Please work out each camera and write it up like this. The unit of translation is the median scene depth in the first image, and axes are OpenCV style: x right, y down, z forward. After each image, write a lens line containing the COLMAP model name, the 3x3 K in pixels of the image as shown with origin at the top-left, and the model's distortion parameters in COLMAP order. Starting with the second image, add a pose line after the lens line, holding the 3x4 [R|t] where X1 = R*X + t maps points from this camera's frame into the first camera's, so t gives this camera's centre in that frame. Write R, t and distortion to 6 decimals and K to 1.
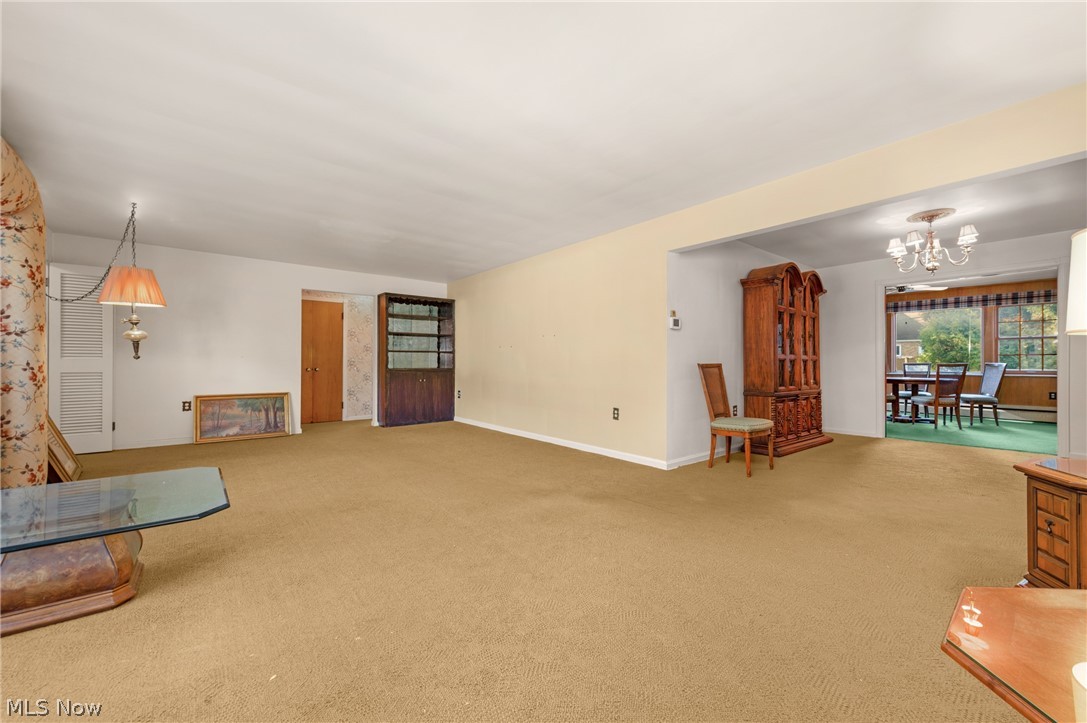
lens RADIAL K [[428.4, 0, 571.4], [0, 428.4, 364.0], [0, 0, 1]] dist [-0.000197, -0.000130]
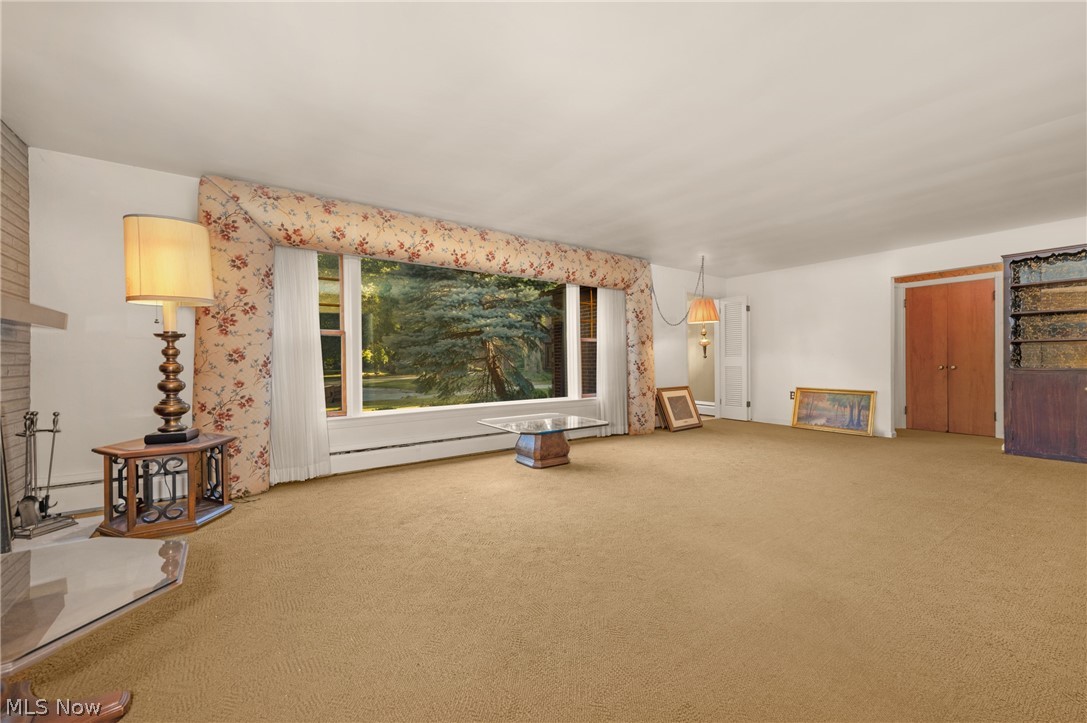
lens RADIAL K [[428.4, 0, 541.5], [0, 428.4, 362.2], [0, 0, 1]] dist [-0.000197, -0.000130]
pose [[-0.112005, 0.004396, -0.993698, 0.386249], [0.002684, 0.999988, 0.004121, -0.002907], [0.993704, -0.002205, -0.112015, 0.413885]]
